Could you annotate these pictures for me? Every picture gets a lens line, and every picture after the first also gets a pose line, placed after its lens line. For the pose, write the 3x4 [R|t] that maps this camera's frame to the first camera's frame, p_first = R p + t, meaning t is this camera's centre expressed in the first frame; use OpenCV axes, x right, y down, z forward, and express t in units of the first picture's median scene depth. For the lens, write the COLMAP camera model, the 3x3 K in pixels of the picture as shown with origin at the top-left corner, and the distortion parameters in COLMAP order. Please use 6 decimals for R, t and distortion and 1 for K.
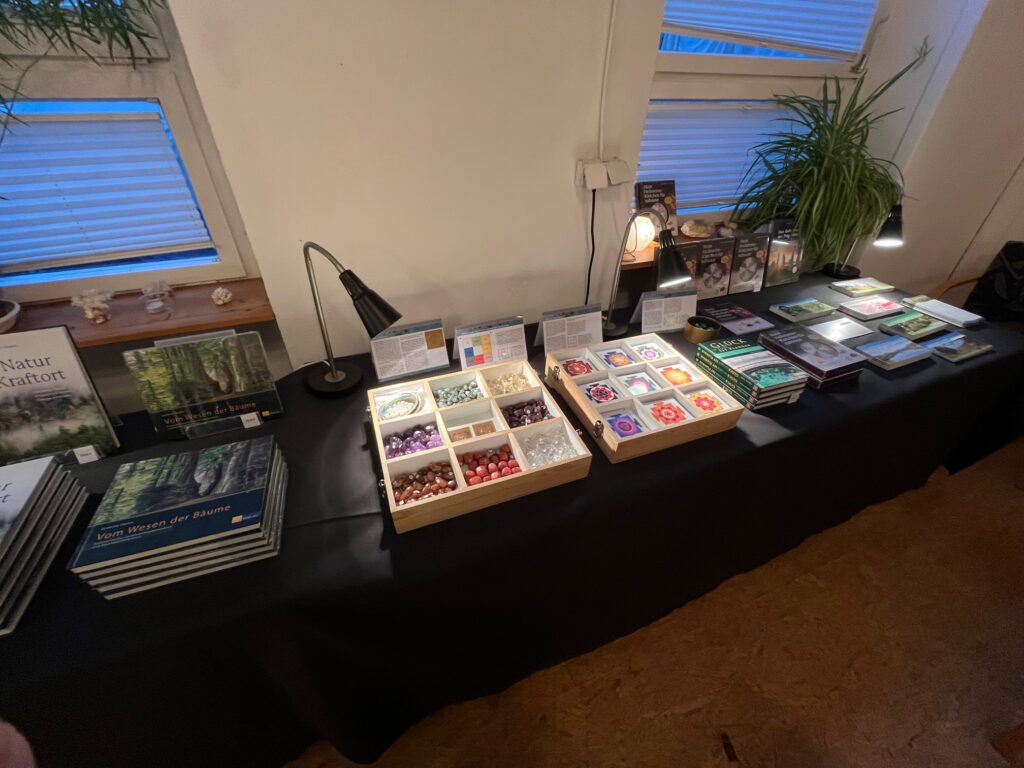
lens RADIAL K [[420.9, 0, 512.8], [0, 420.9, 379.3], [0, 0, 1]] dist [-0.005633, 0.000811]
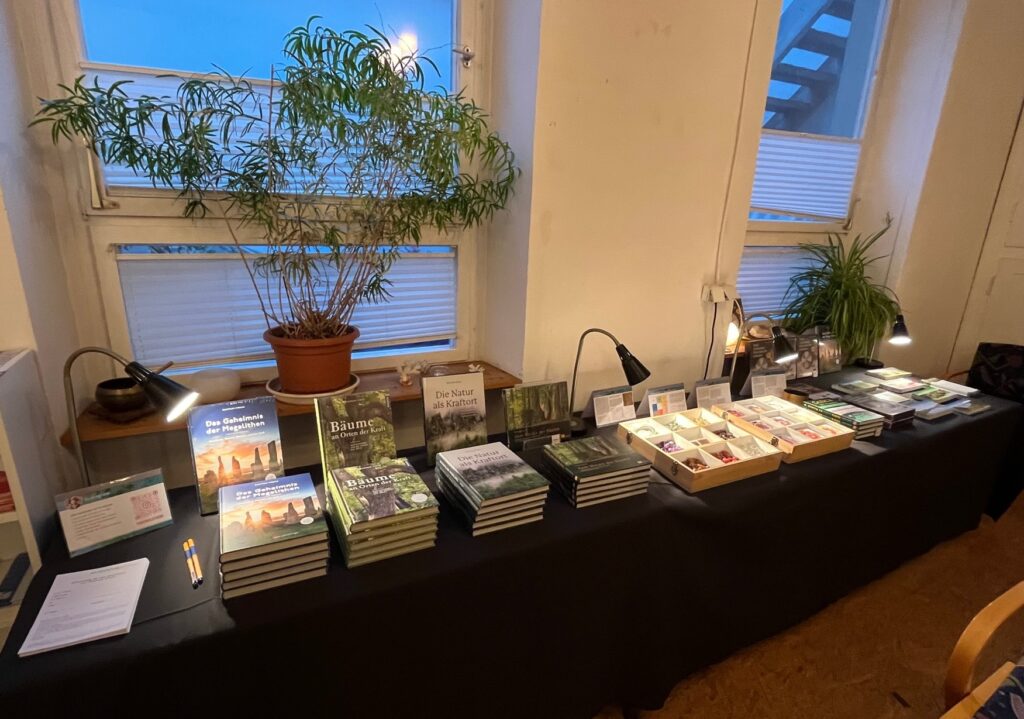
lens RADIAL K [[522.7, 0, 510.8], [0, 522.7, 362.2], [0, 0, 1]] dist [-0.002271, -0.000427]
pose [[0.994698, -0.000924, 0.102837, -0.625618], [0.032939, 0.950144, -0.310067, 0.261718], [-0.097423, 0.311810, 0.945136, -0.535683]]
